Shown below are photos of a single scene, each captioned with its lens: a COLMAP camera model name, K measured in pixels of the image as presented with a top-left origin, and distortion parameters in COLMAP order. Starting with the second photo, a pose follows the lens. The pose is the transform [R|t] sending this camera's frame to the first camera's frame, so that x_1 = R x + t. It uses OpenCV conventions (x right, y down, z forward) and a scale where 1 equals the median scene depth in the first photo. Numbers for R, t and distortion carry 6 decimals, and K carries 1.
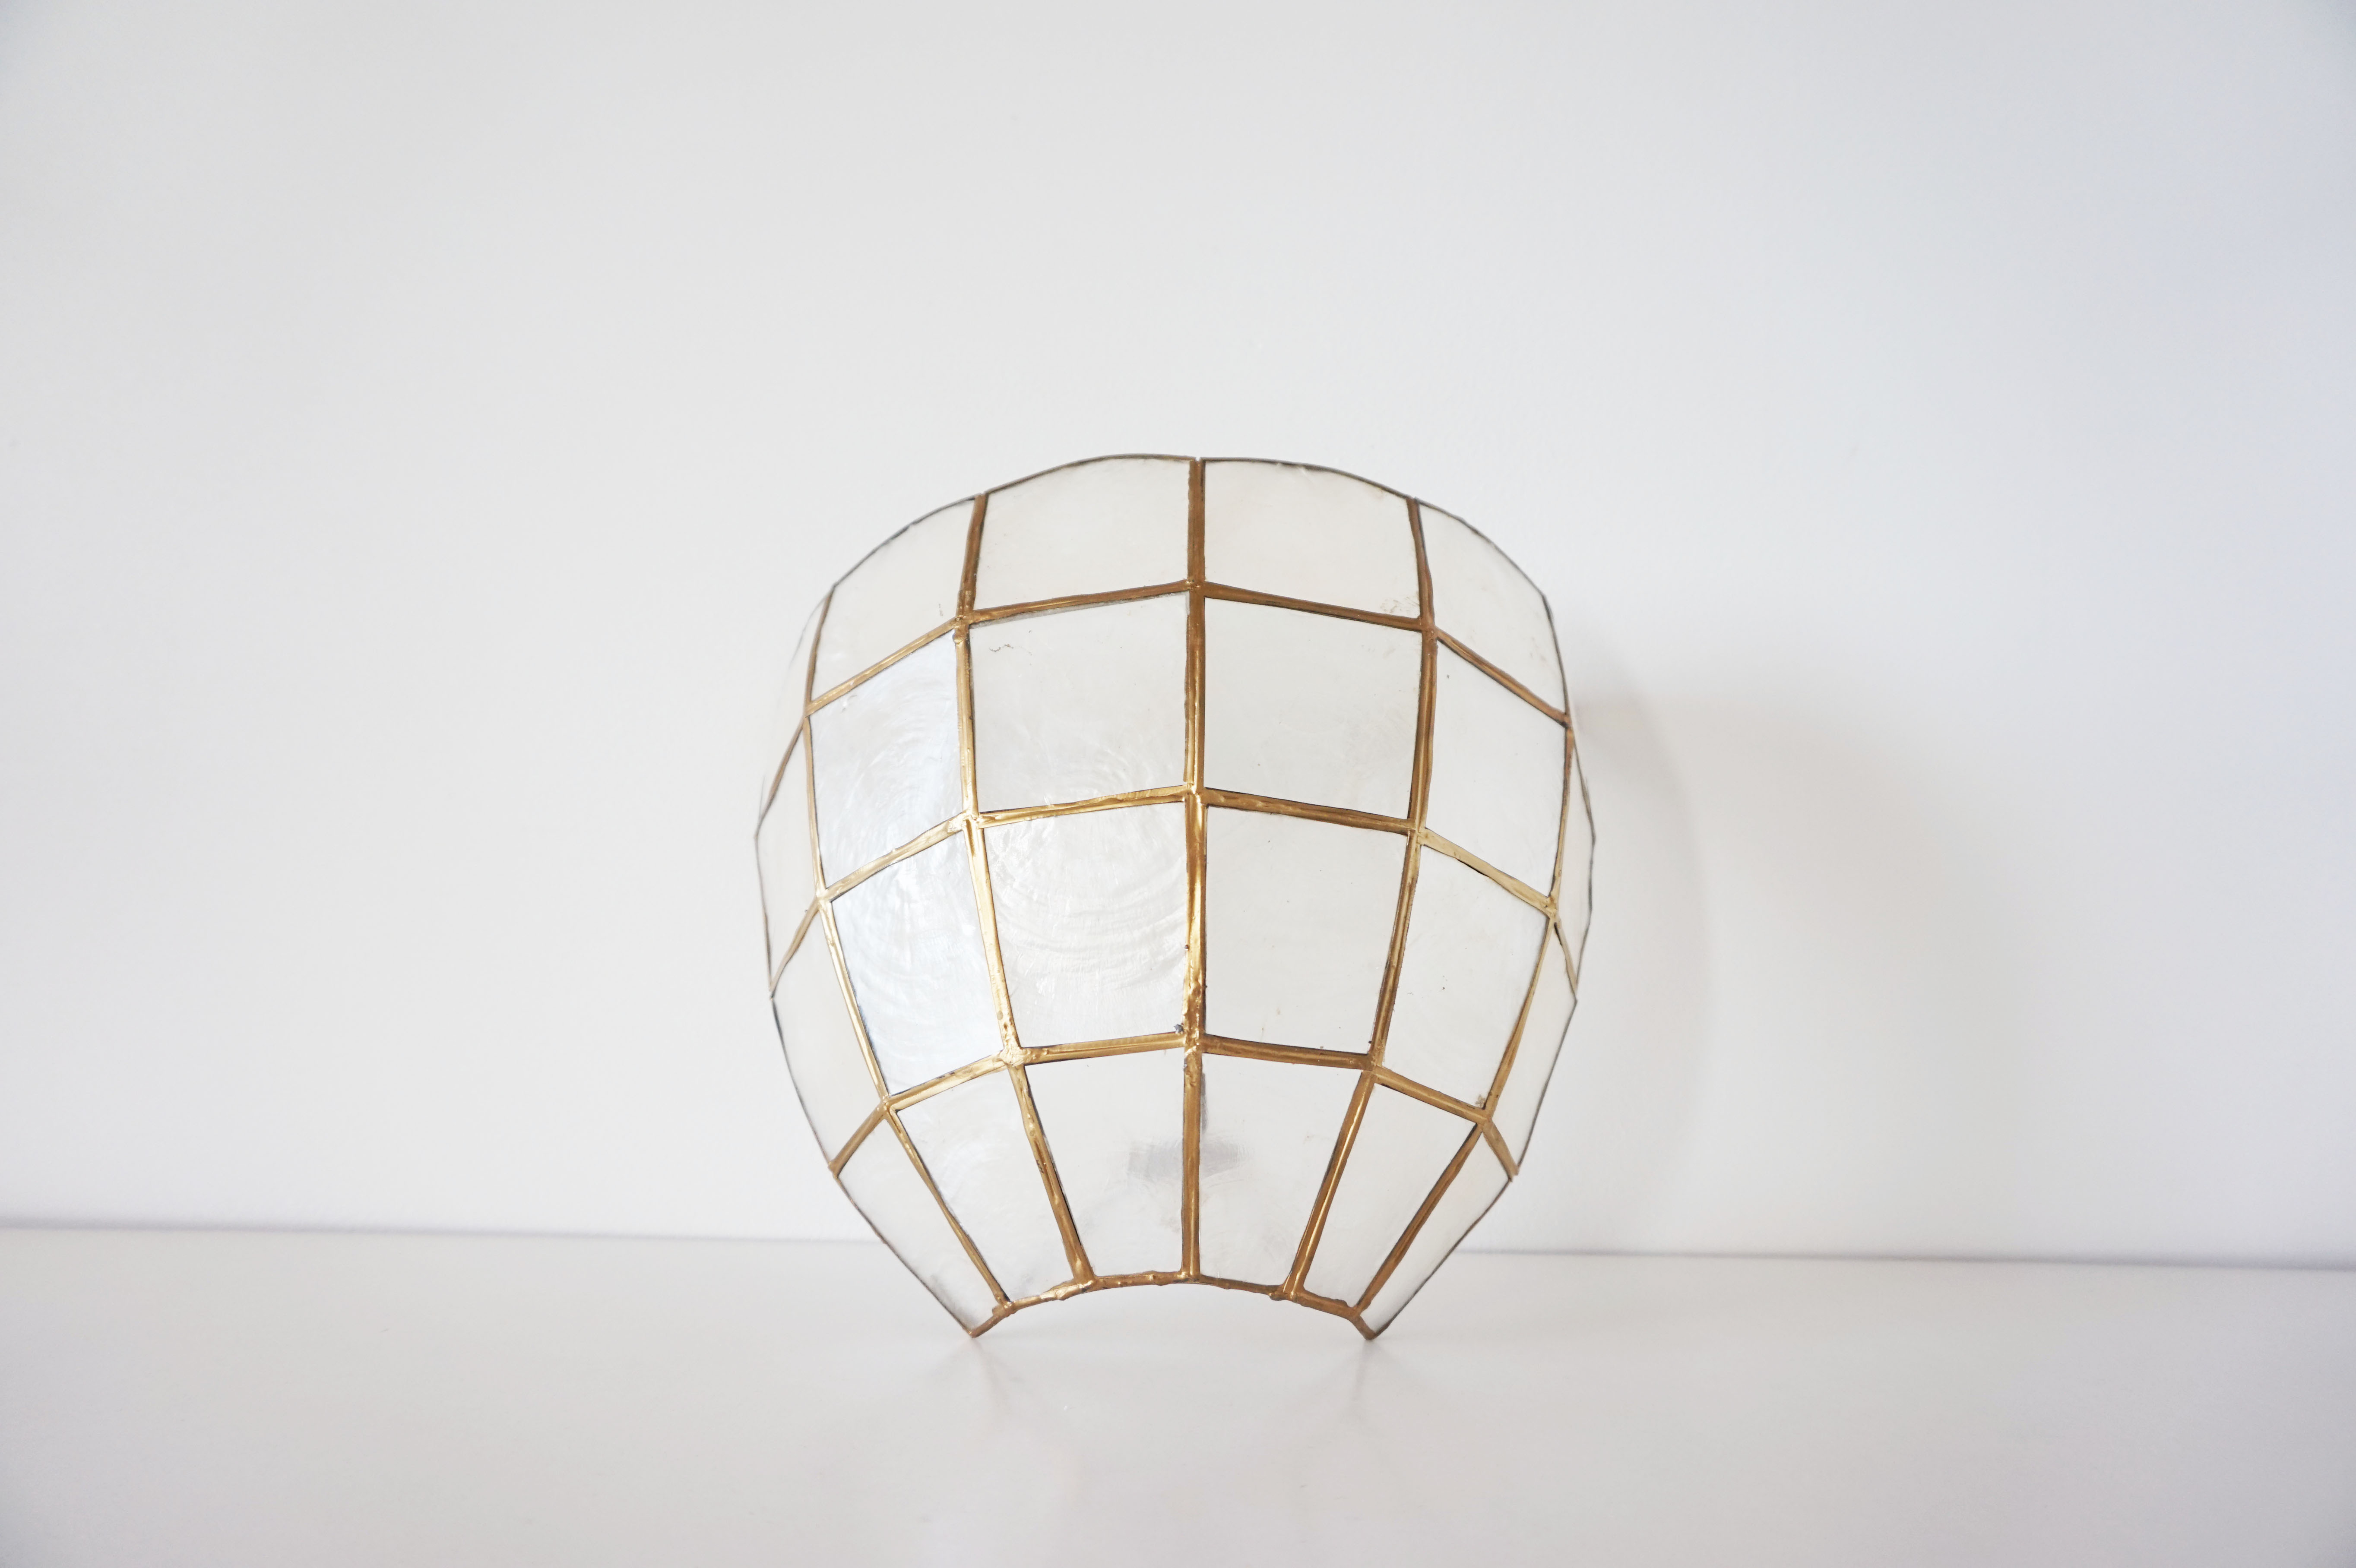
lens RADIAL K [[1598.7, 0, 1178.0], [0, 1598.7, 784.0], [0, 0, 1]] dist [-0.010391, -0.001979]
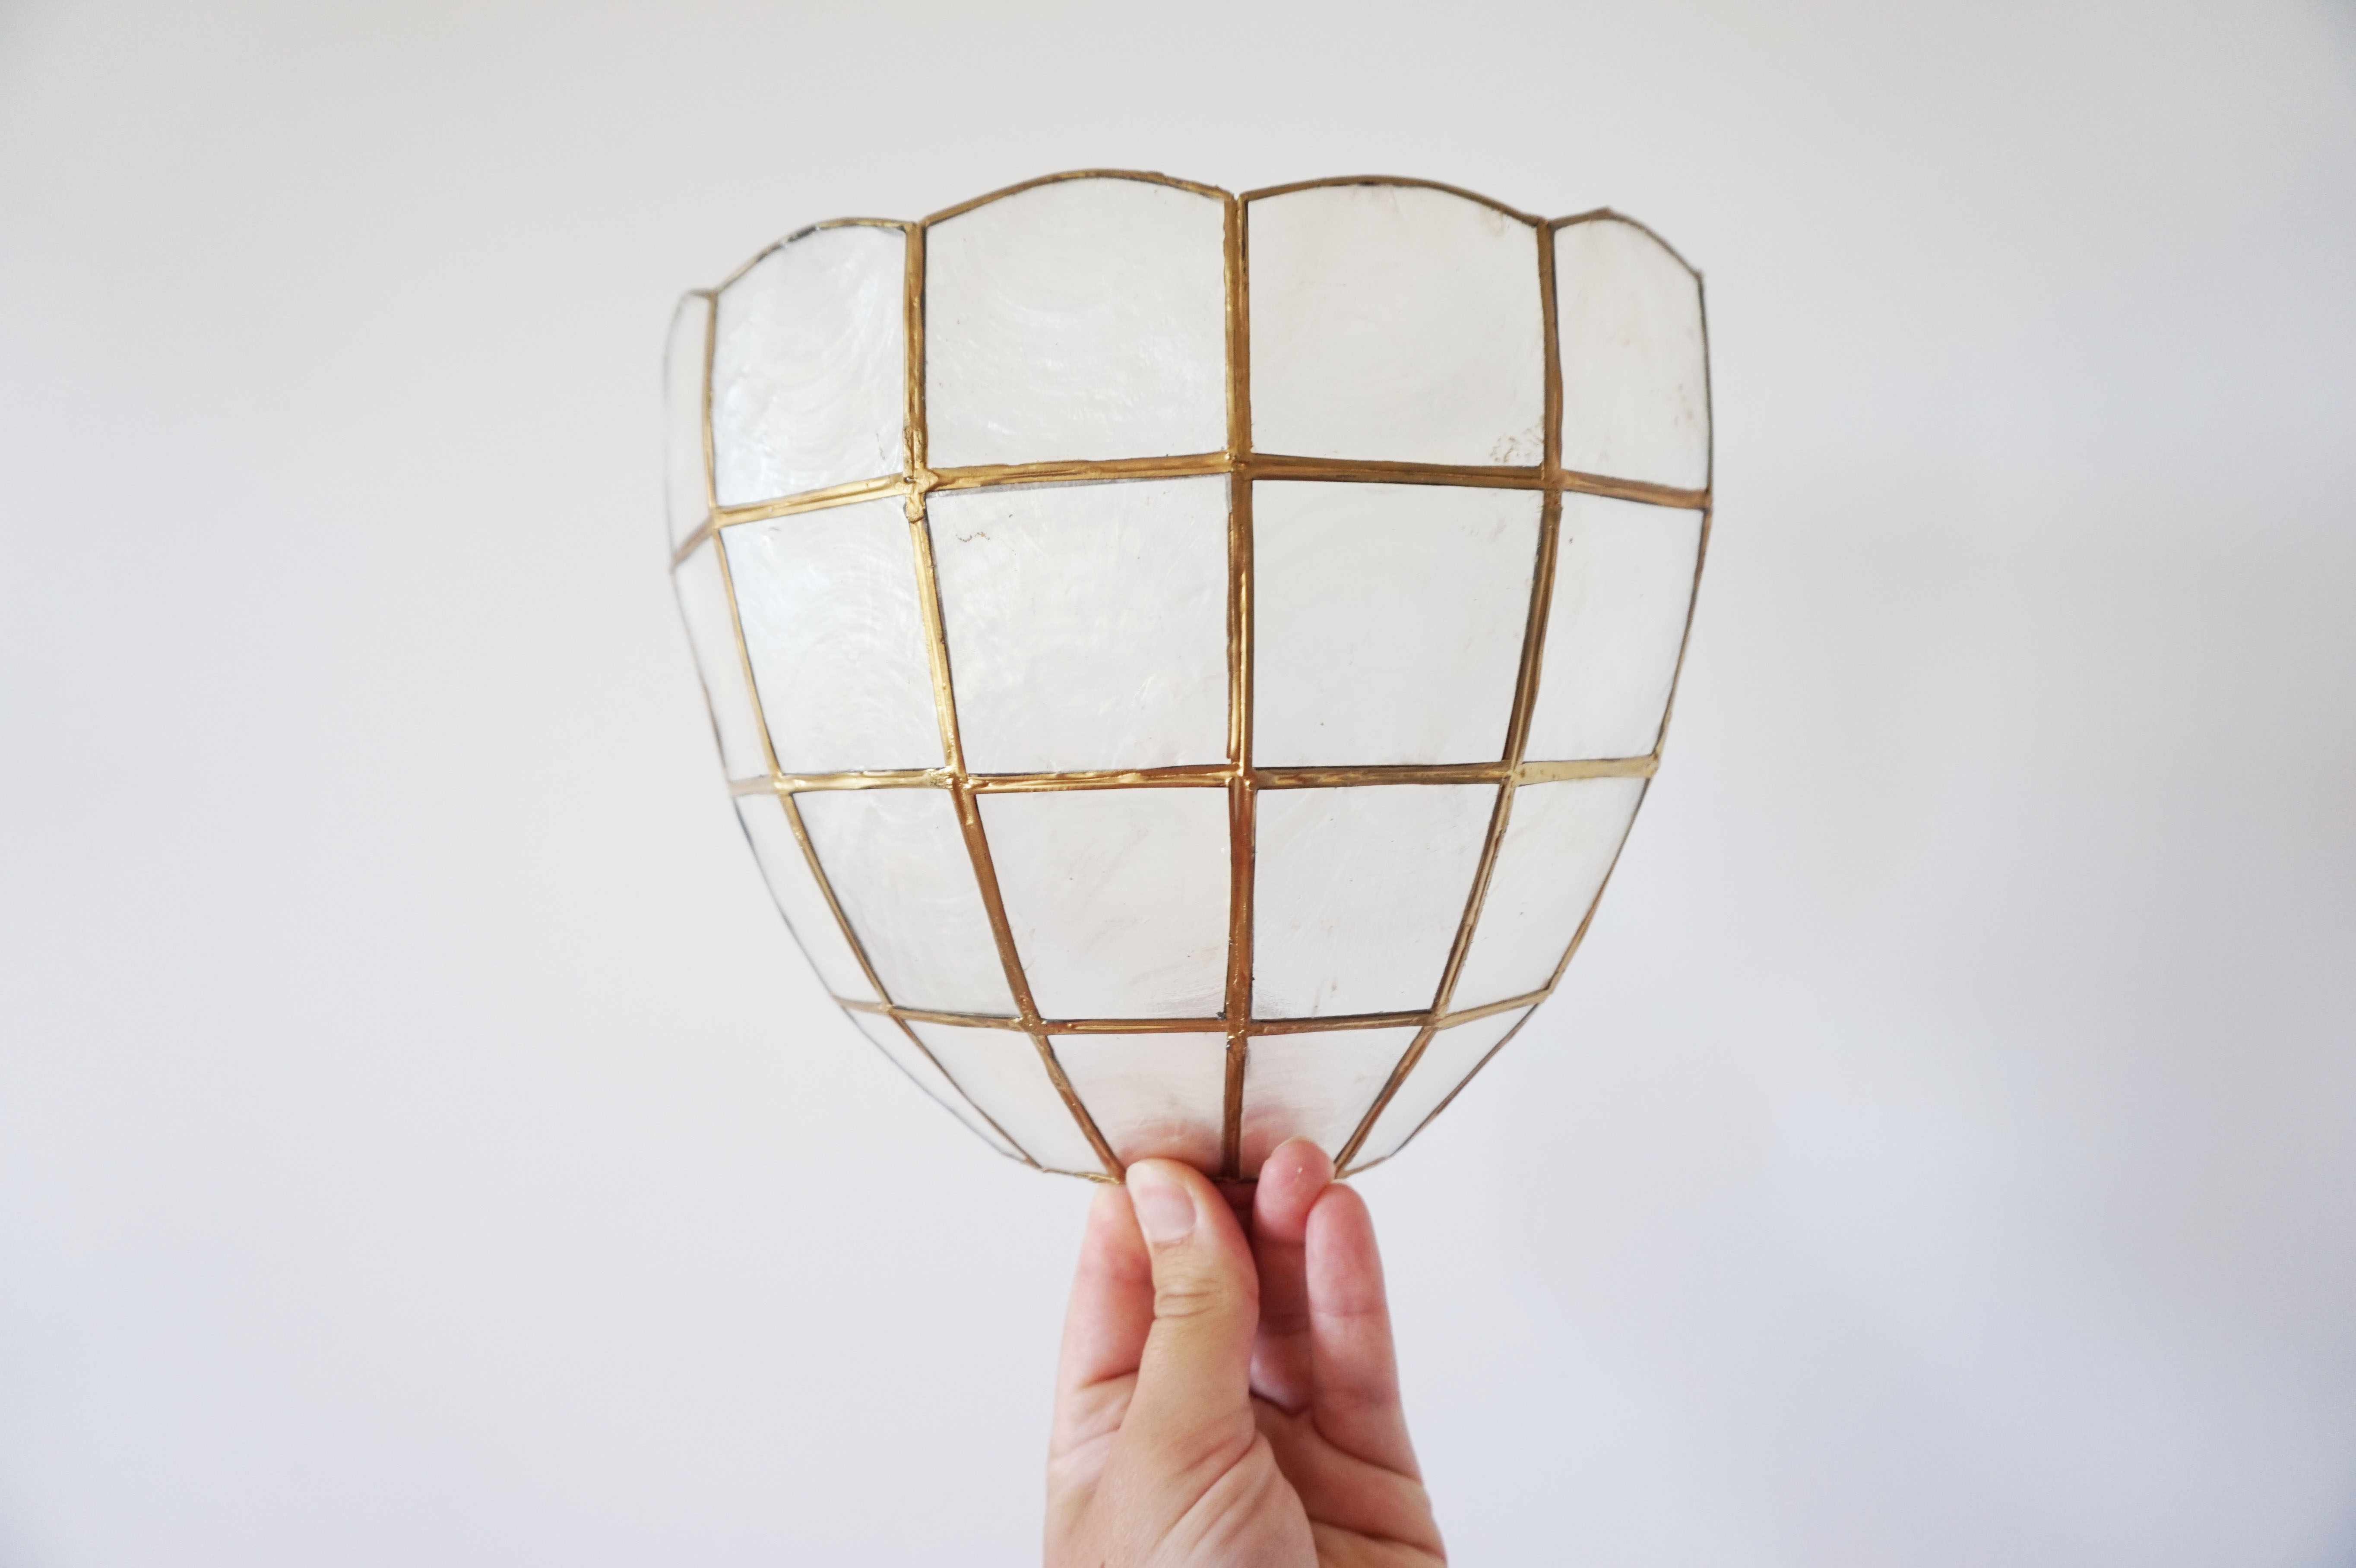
lens RADIAL K [[1598.7, 0, 1178.0], [0, 1598.7, 784.0], [0, 0, 1]] dist [-0.010391, -0.001979]
pose [[0.999442, -0.026625, 0.020157, -0.035495], [0.009490, 0.805168, 0.592970, -0.444136], [-0.032018, -0.592448, 0.804972, 0.350654]]
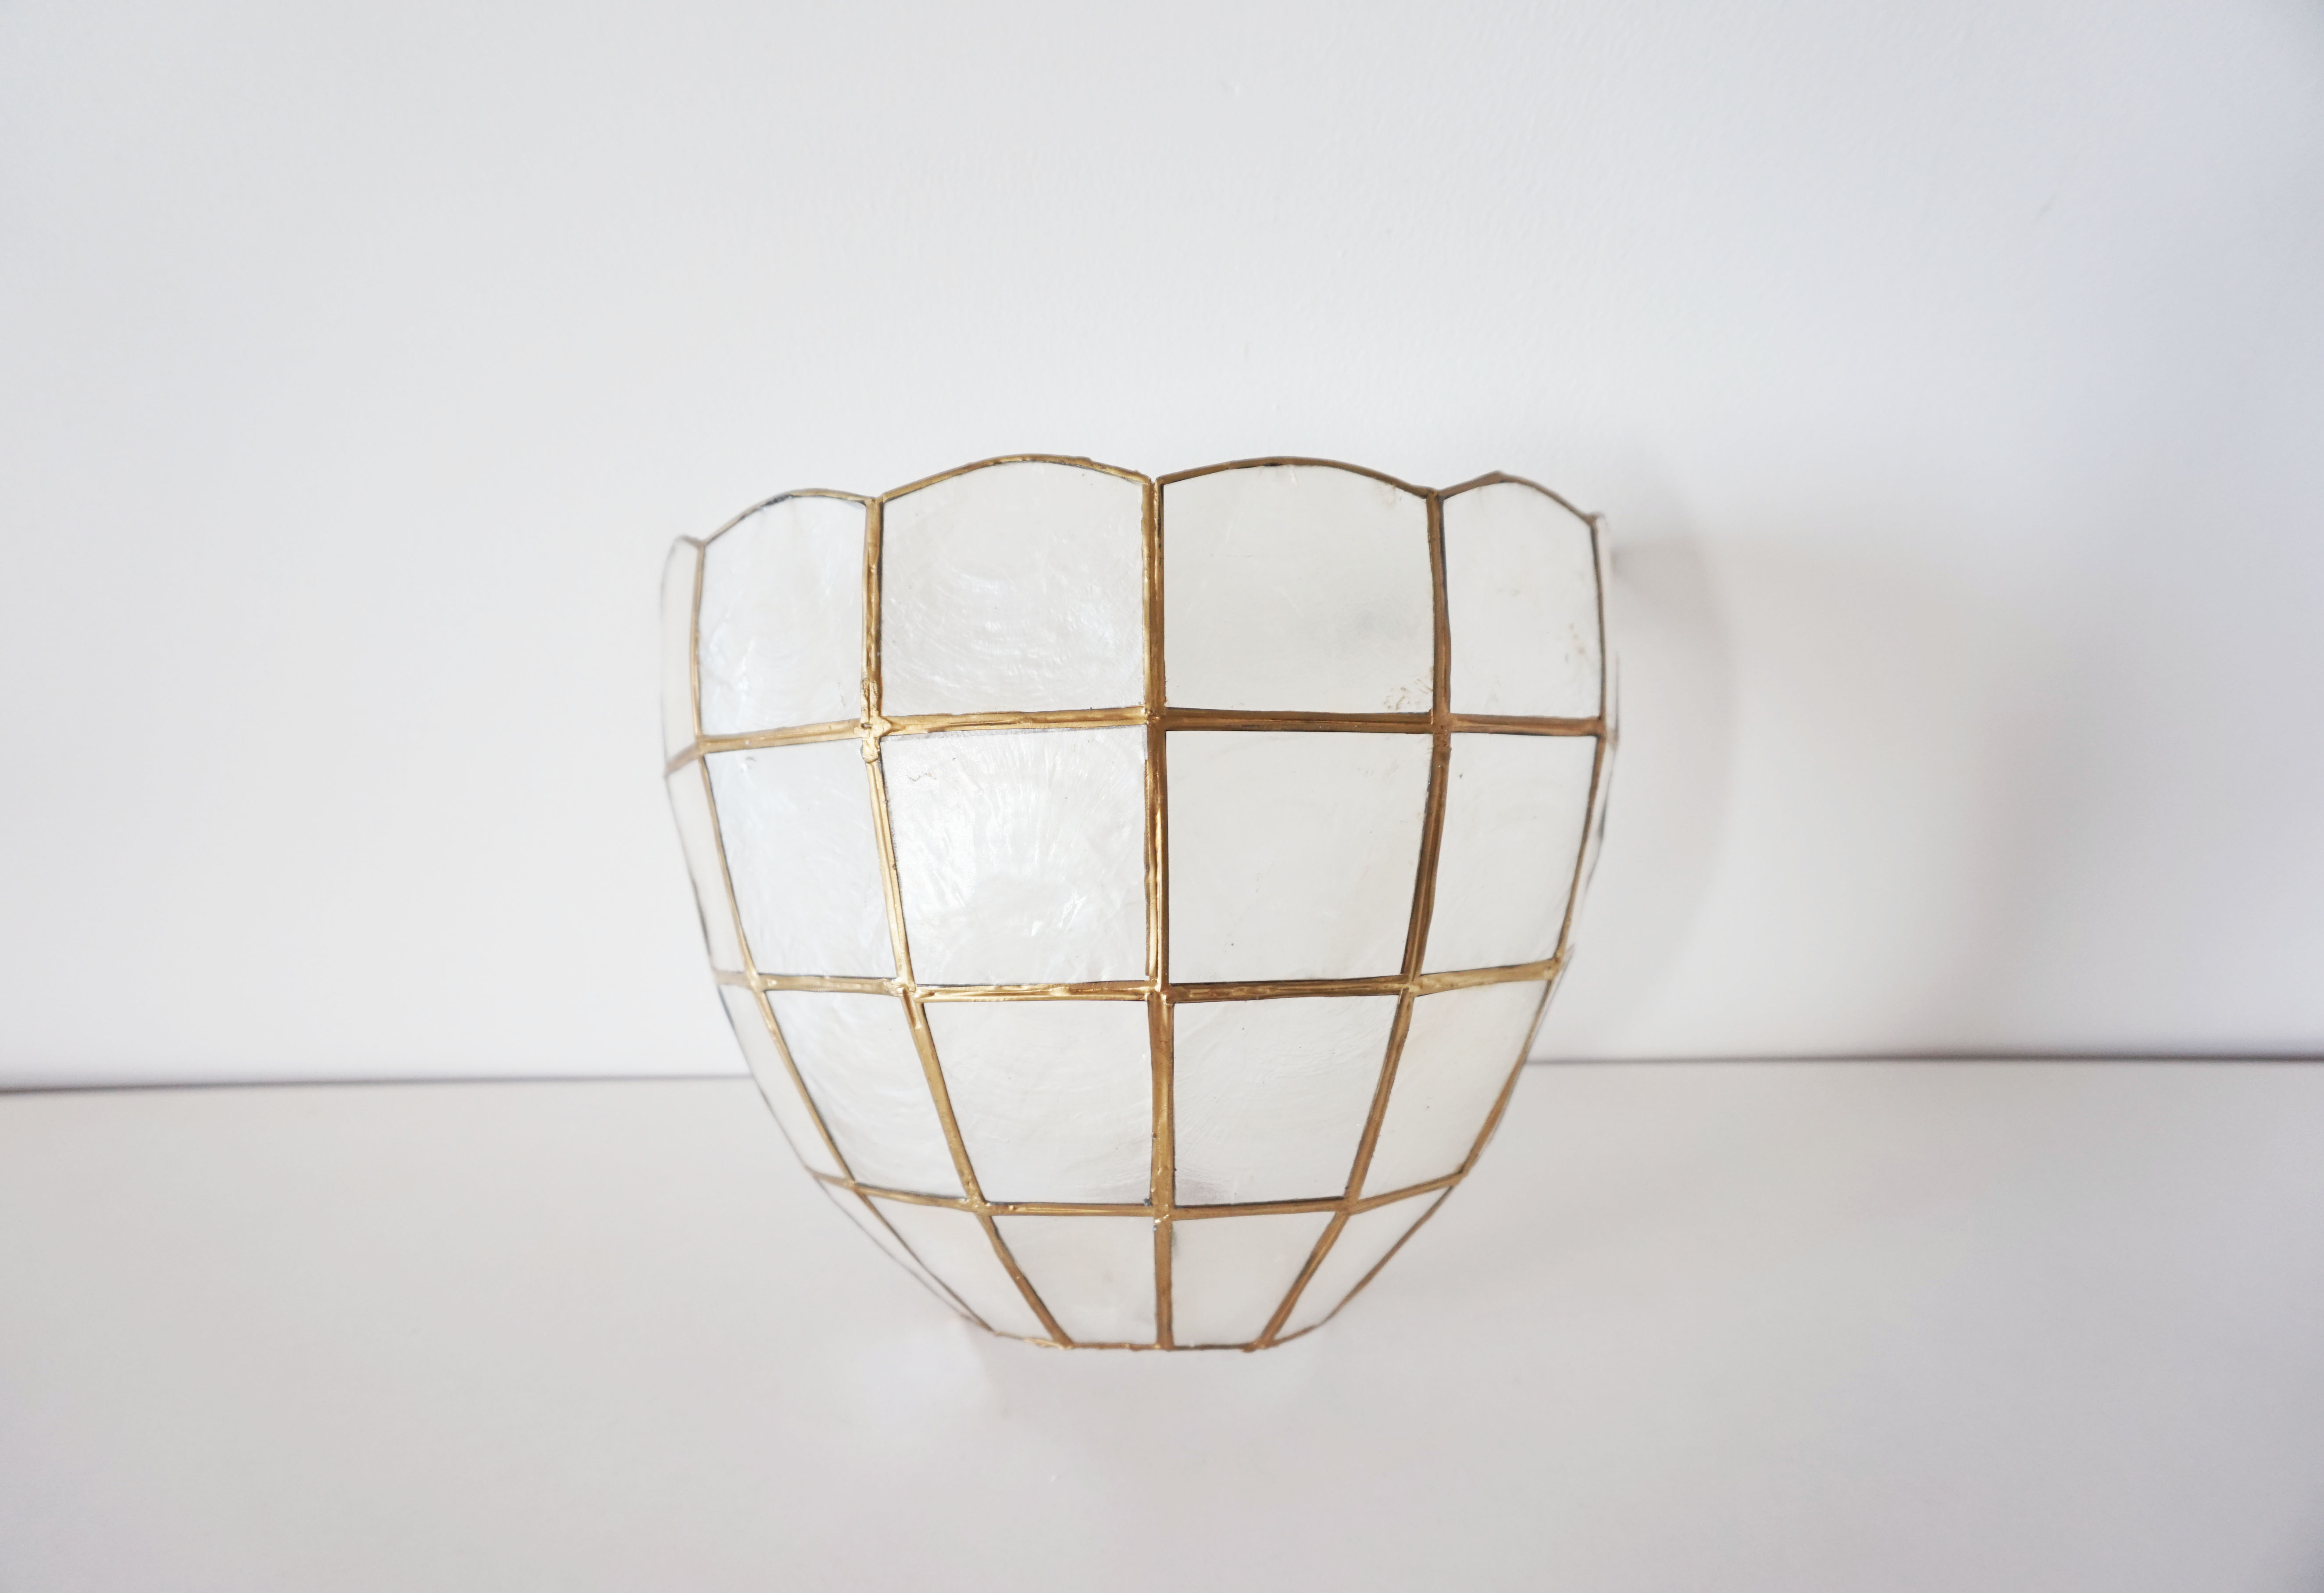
lens RADIAL K [[1620.8, 0, 1122.4], [0, 1620.8, 819.3], [0, 0, 1]] dist [-0.007650, -0.003030]
pose [[0.999398, -0.023619, -0.025419, 0.014890], [0.033784, 0.829449, 0.557560, -0.550830], [0.007915, -0.558083, 0.829747, 0.302687]]
